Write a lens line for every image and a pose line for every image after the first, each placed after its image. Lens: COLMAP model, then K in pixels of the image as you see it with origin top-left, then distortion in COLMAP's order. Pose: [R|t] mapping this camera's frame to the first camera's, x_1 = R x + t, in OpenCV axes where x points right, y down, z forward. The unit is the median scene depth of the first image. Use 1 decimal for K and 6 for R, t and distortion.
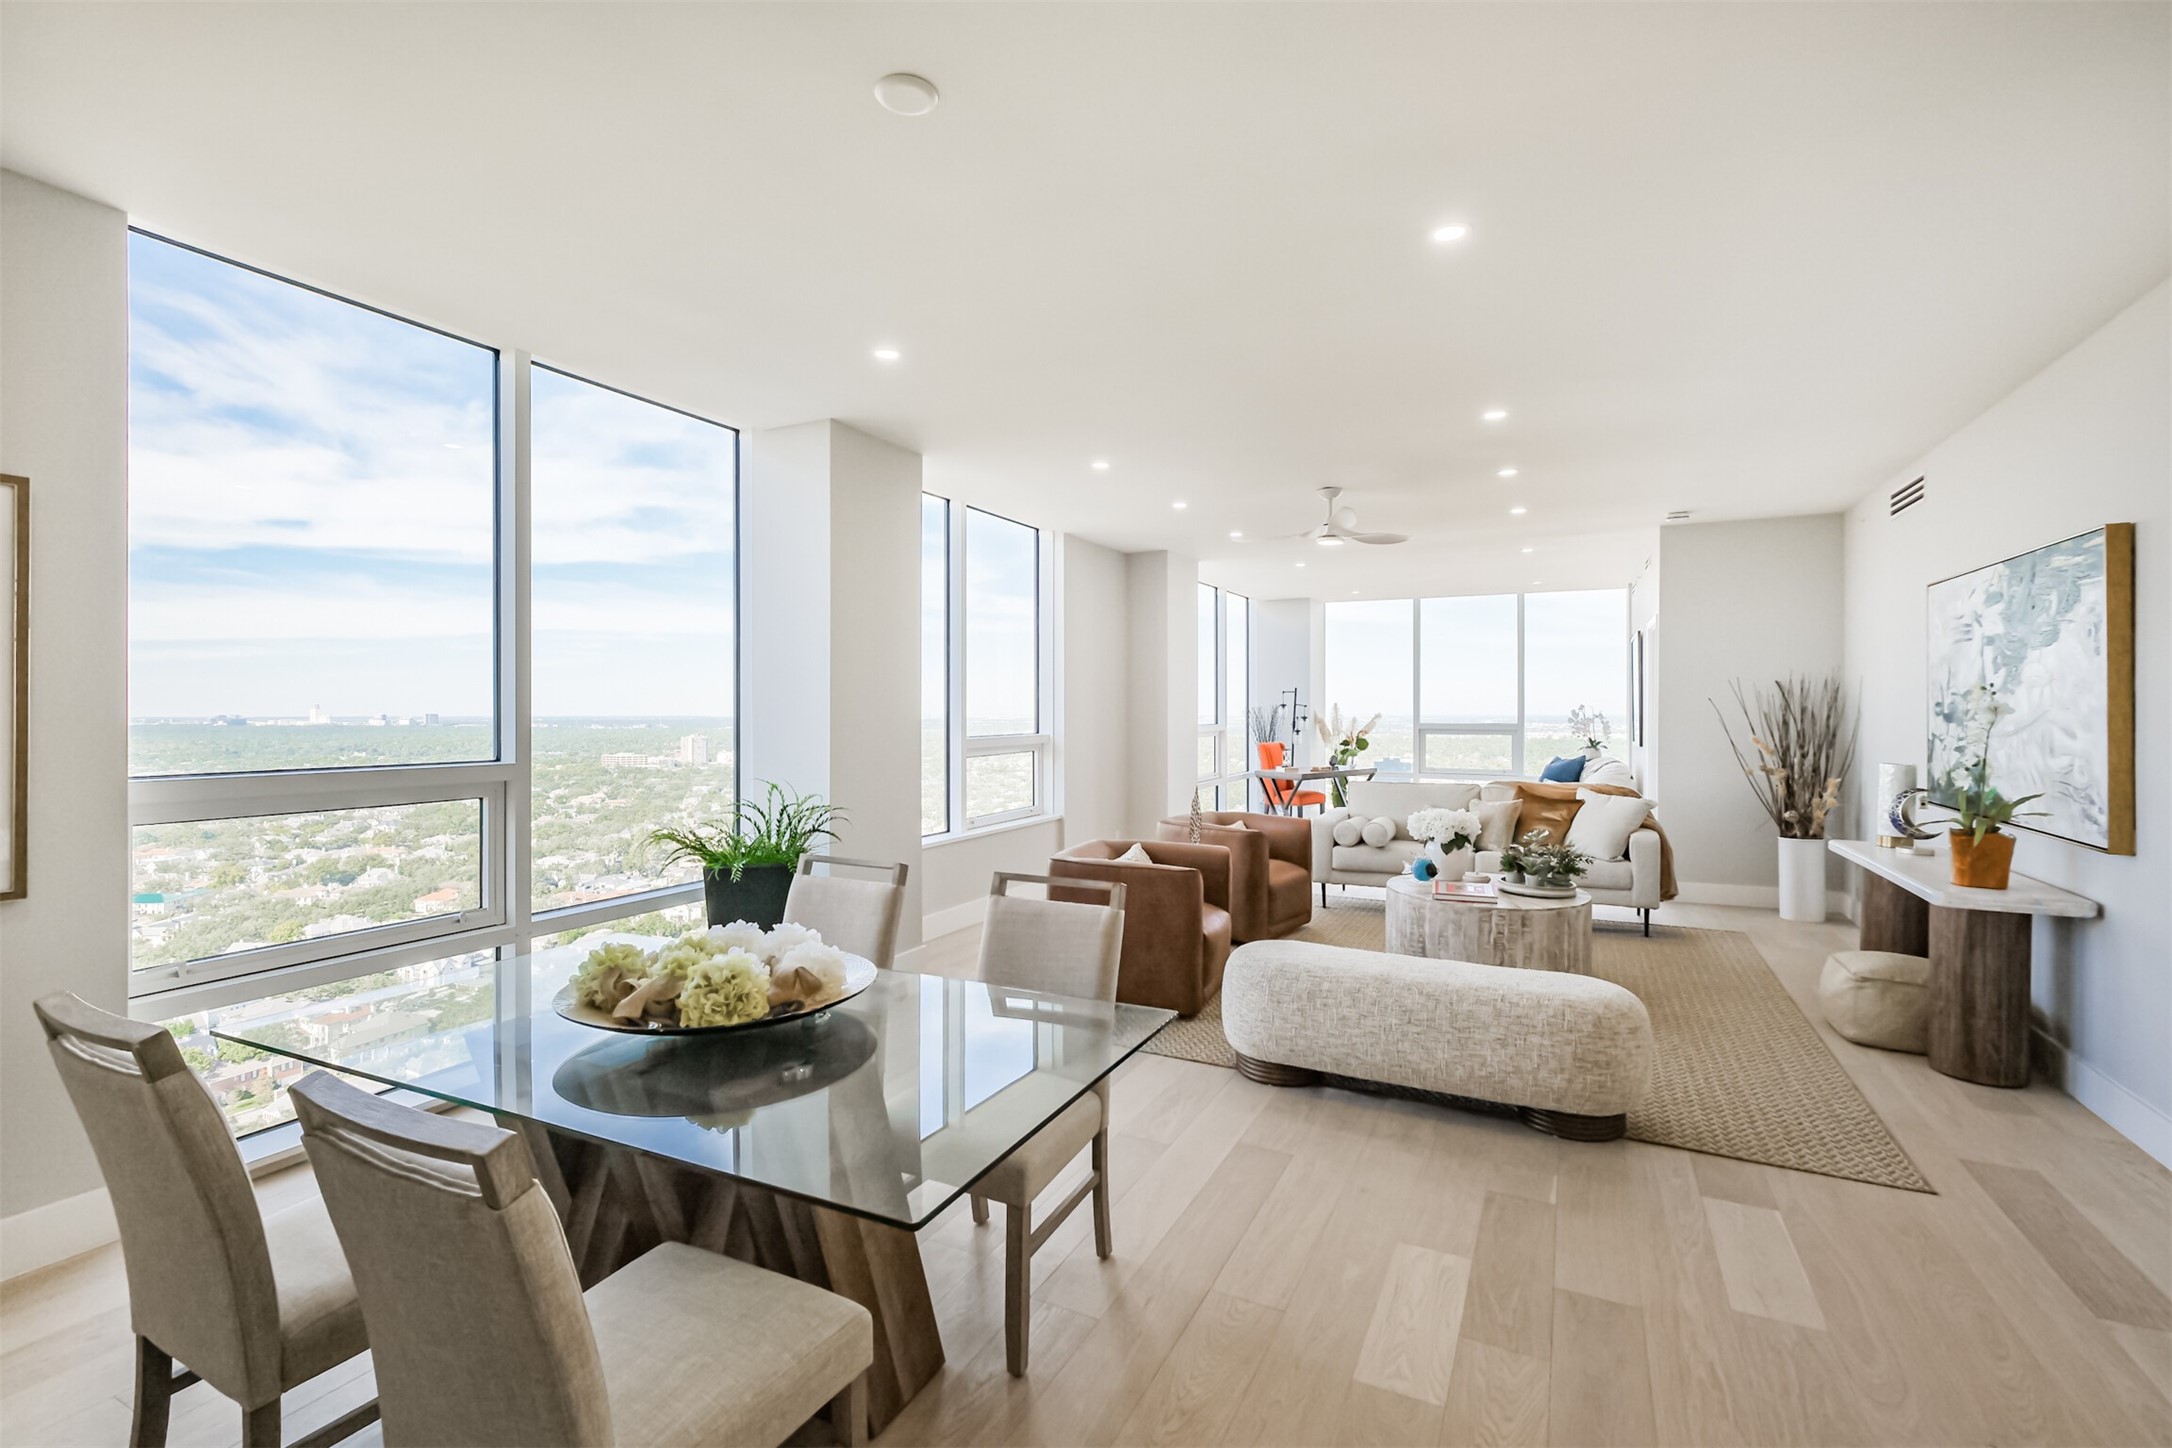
lens RADIAL K [[955.6, 0, 1090.1], [0, 955.6, 710.9], [0, 0, 1]] dist [0.000123, -0.000685]
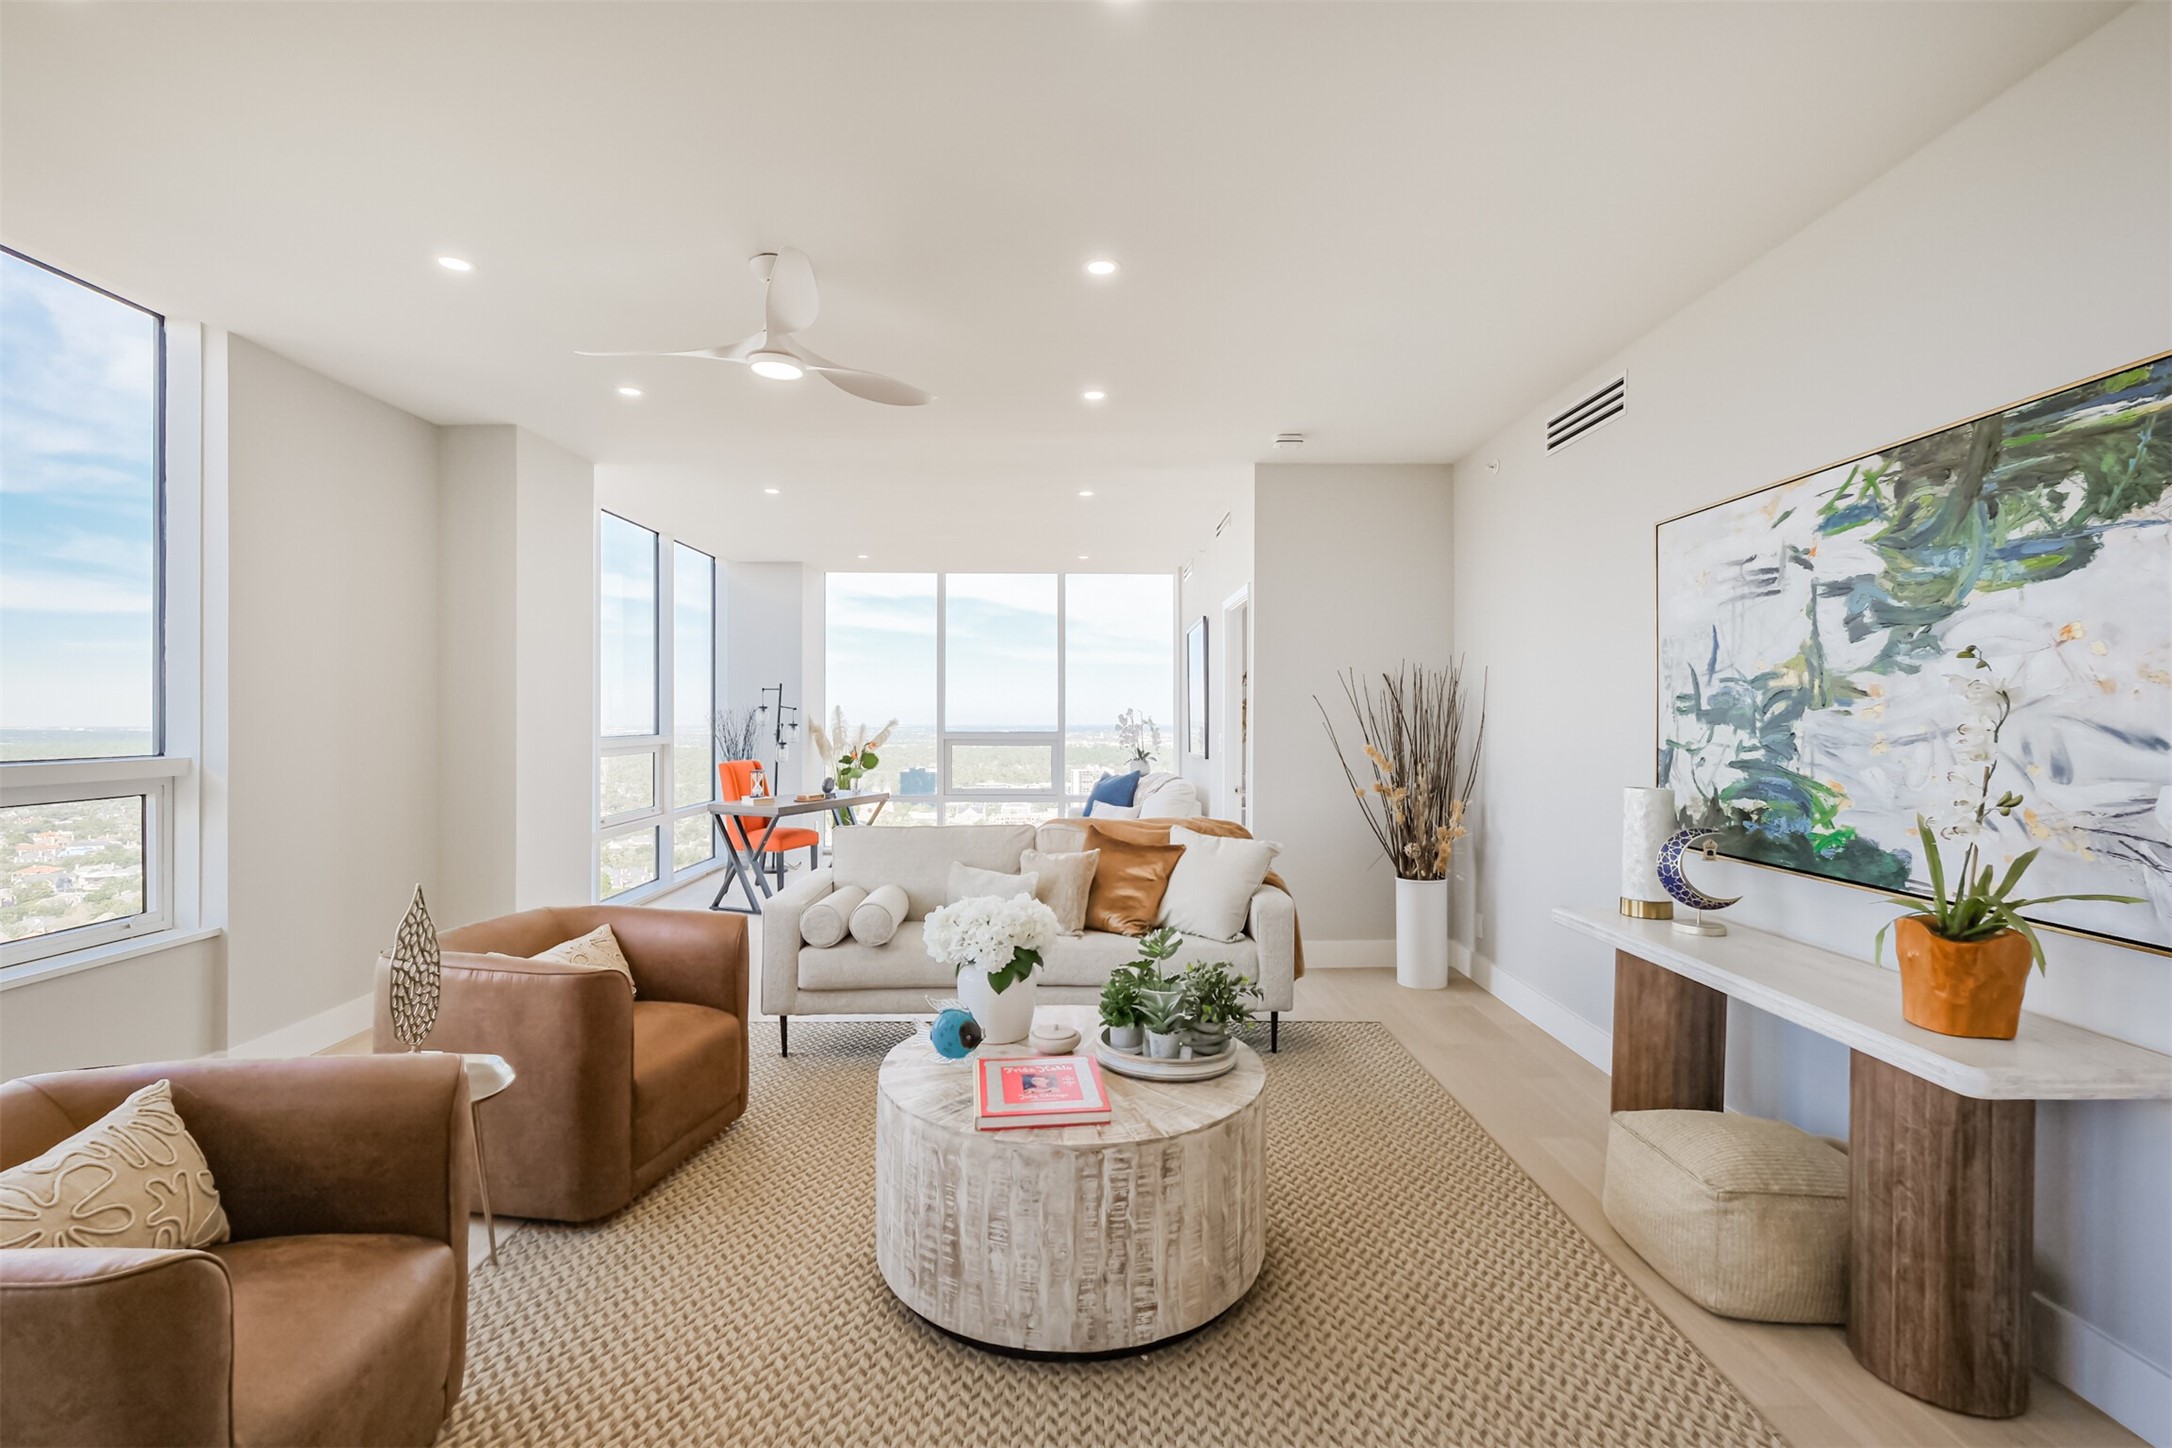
lens RADIAL K [[955.6, 0, 1089.3], [0, 955.6, 720.2], [0, 0, 1]] dist [0.000123, -0.000685]
pose [[0.885549, 0.001116, 0.464544, 0.151482], [-0.000379, 0.999999, -0.001680, 0.007777], [-0.464545, 0.001312, 0.885548, 0.442330]]
